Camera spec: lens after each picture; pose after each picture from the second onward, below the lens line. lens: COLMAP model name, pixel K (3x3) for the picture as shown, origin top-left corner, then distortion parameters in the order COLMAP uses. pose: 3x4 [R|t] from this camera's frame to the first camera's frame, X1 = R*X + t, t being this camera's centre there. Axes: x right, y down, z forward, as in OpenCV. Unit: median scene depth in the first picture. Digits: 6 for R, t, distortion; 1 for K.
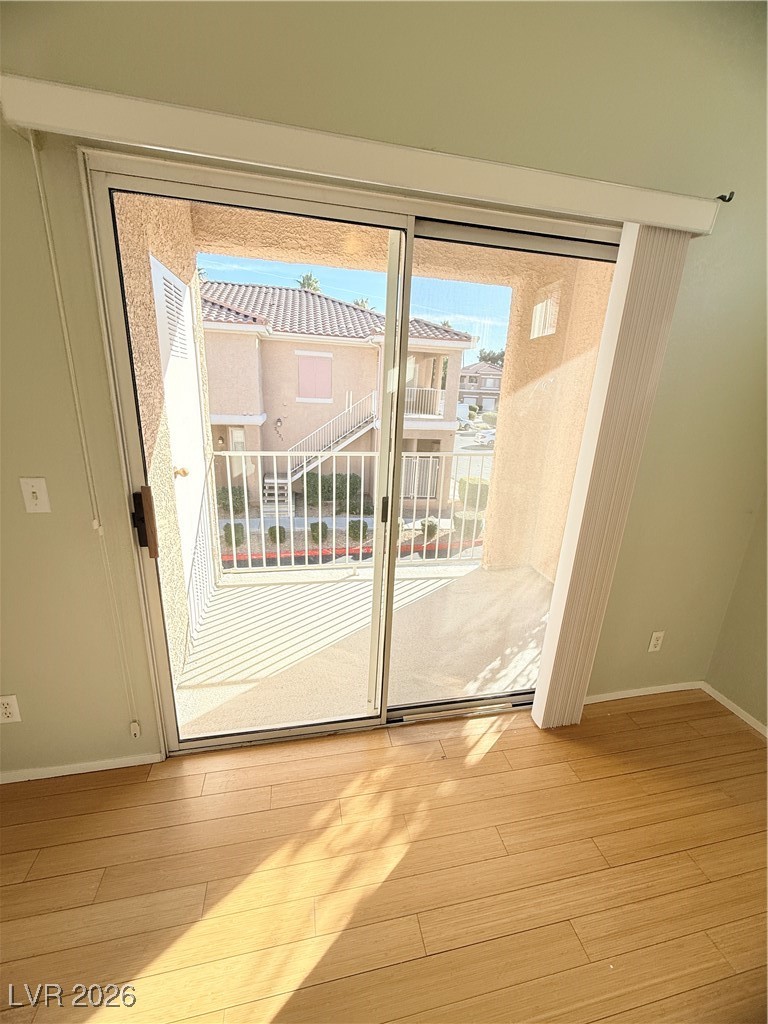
lens RADIAL K [[407.5, 0, 384.0], [0, 407.5, 512.0], [0, 0, 1]] dist [-0.001584, -0.000247]
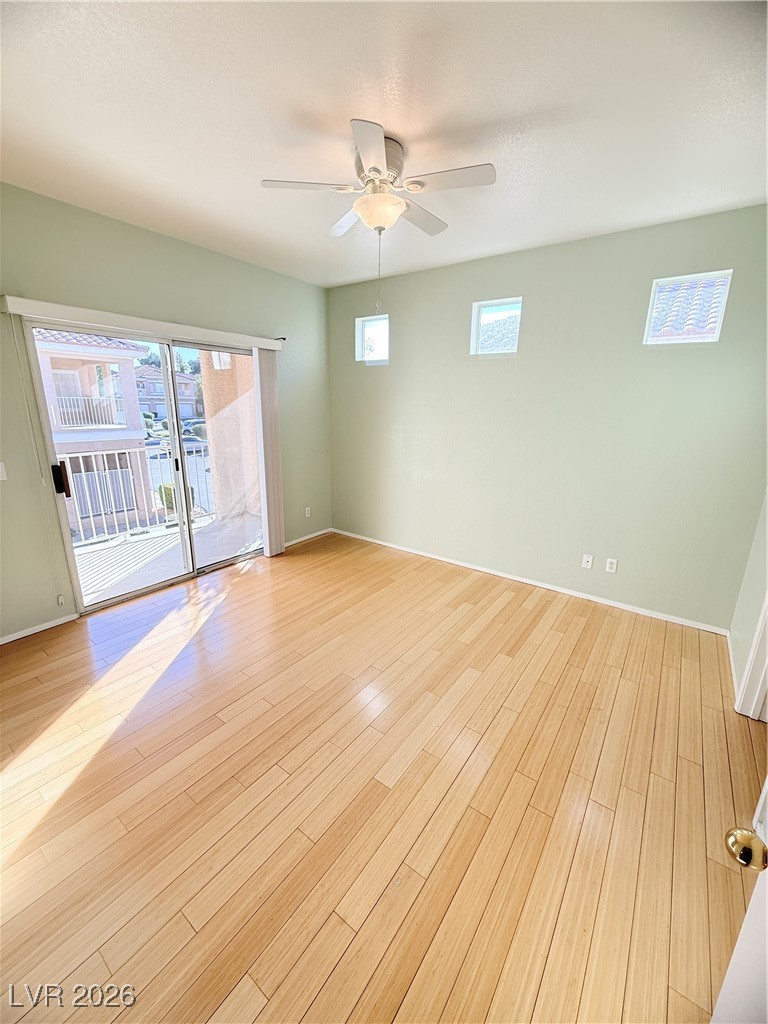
lens RADIAL K [[407.5, 0, 384.0], [0, 407.5, 512.0], [0, 0, 1]] dist [-0.001584, -0.000247]
pose [[0.743197, -0.203031, 0.637524, -0.519505], [0.208362, 0.975697, 0.067829, 0.273857], [-0.635802, 0.082425, 0.767439, -1.127003]]
